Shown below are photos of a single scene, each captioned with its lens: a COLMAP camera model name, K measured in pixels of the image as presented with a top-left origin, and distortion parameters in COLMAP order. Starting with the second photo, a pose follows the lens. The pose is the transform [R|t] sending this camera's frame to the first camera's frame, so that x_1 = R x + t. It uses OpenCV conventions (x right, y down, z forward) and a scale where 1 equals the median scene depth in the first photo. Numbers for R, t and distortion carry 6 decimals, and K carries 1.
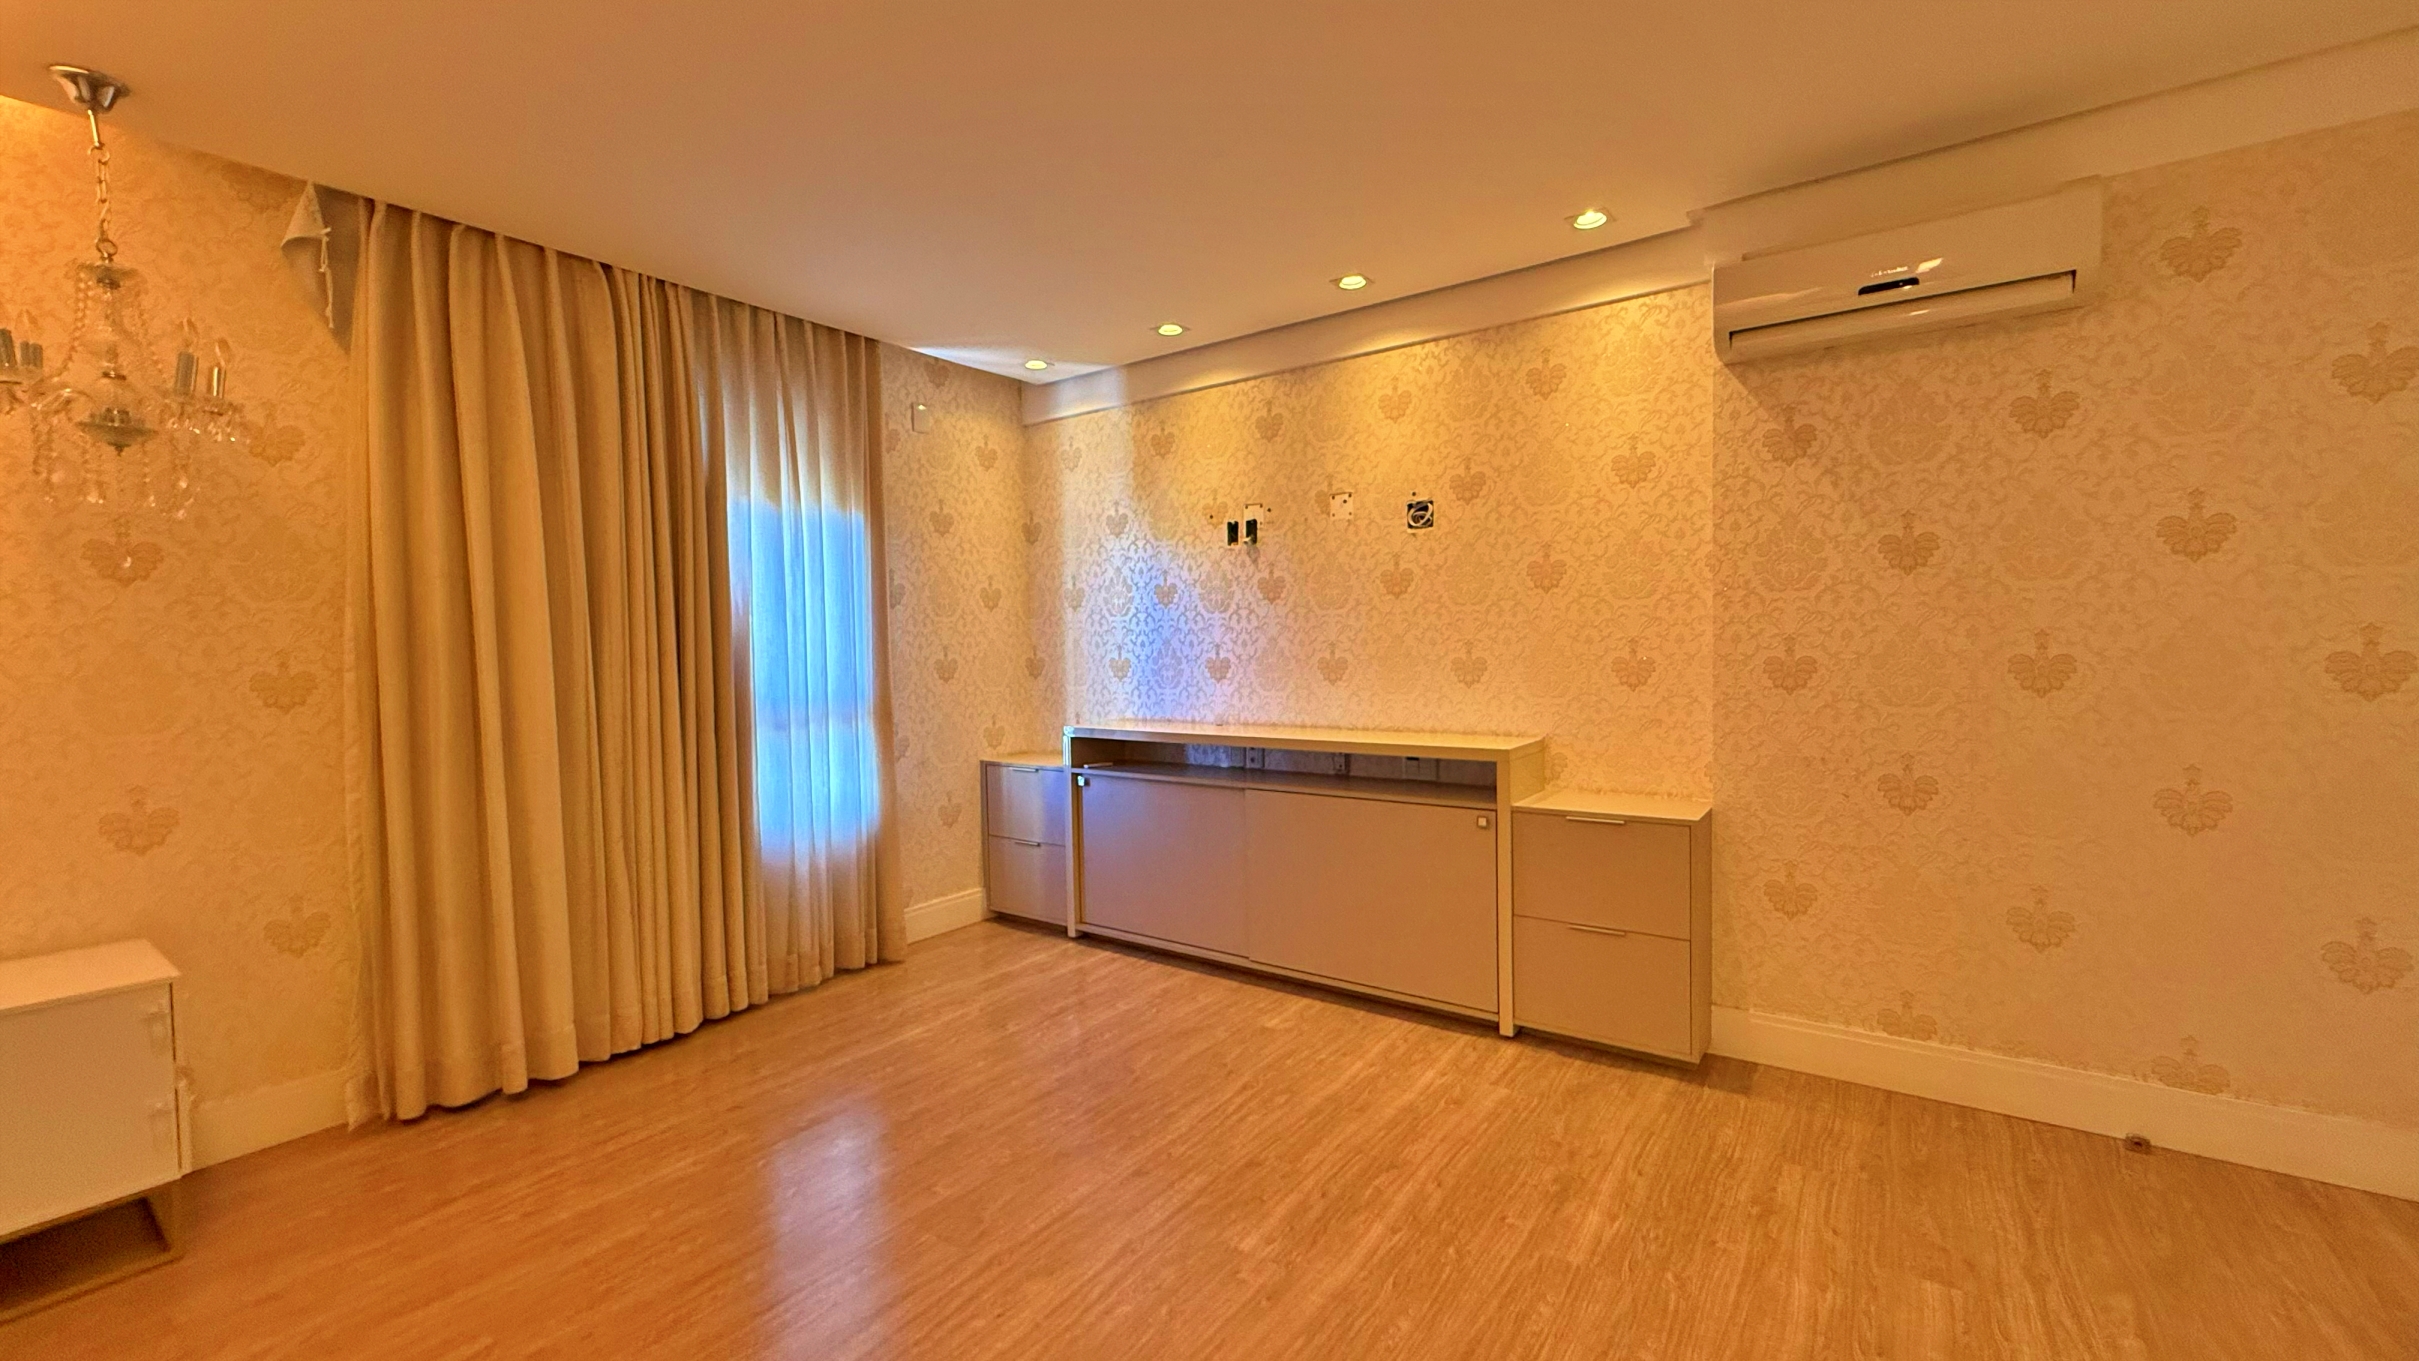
lens RADIAL K [[962.6, 0, 1196.3], [0, 962.6, 686.9], [0, 0, 1]] dist [-0.000126, -0.000111]
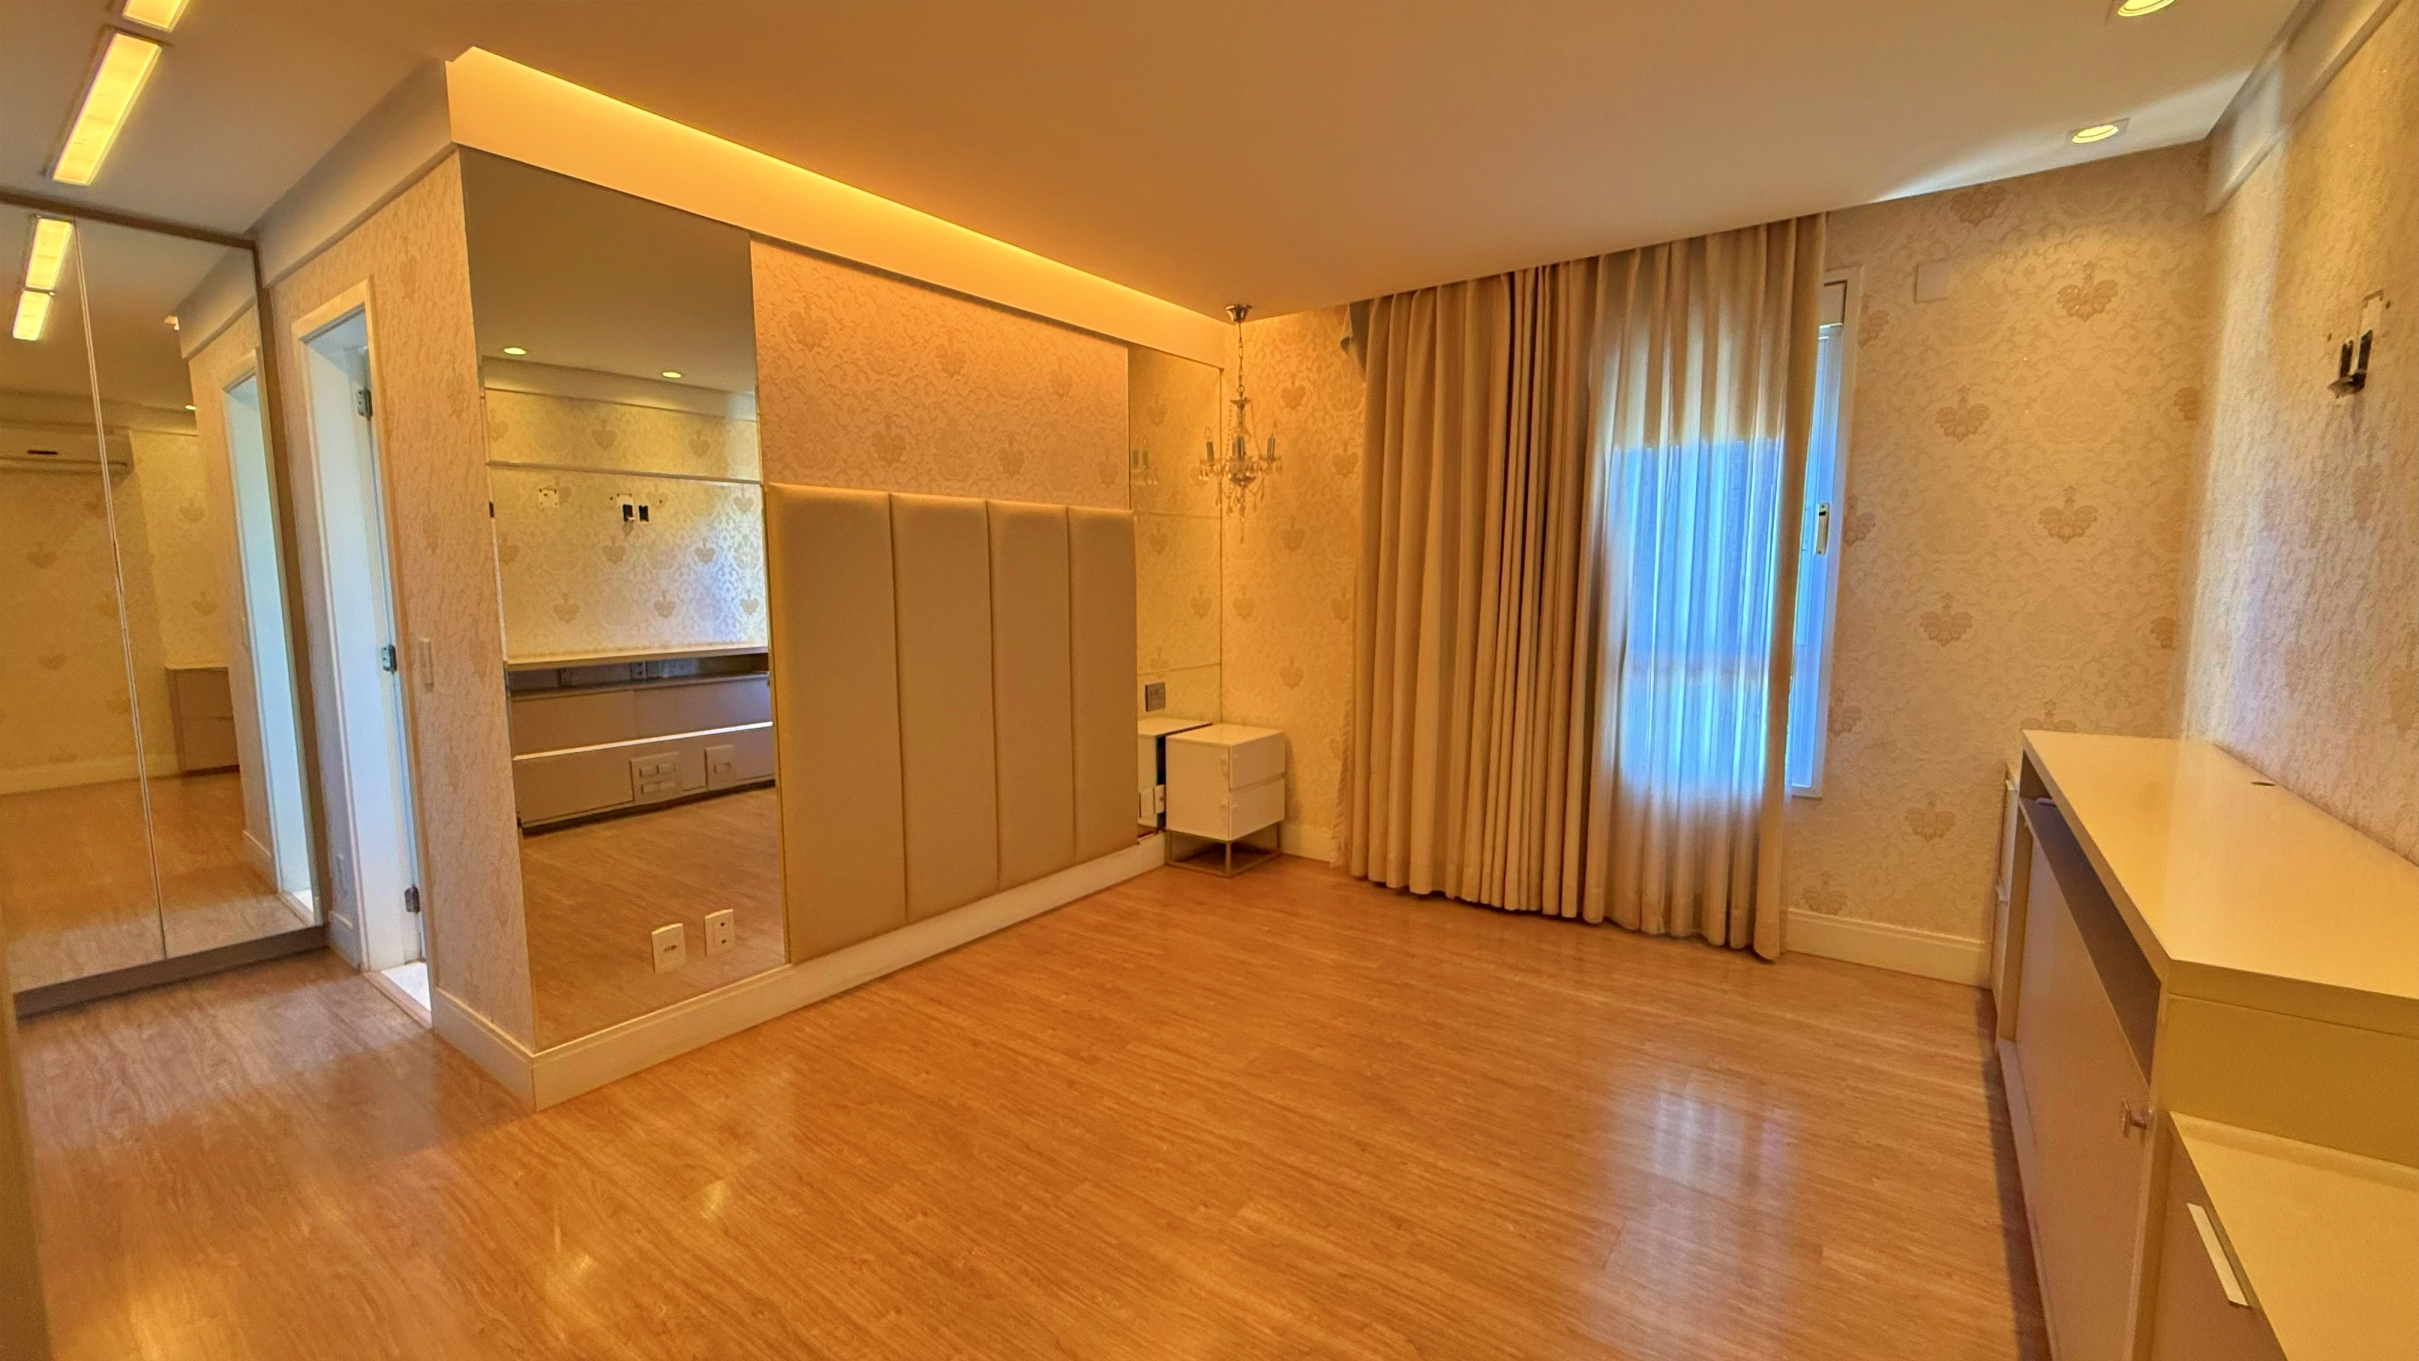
lens RADIAL K [[964.4, 0, 1199.1], [0, 964.4, 681.0], [0, 0, 1]] dist [0.000184, -0.000011]
pose [[0.003460, 0.130459, -0.991448, 0.599864], [-0.040534, 0.990657, 0.130214, -0.063346], [0.999172, 0.039737, 0.008716, 0.559356]]
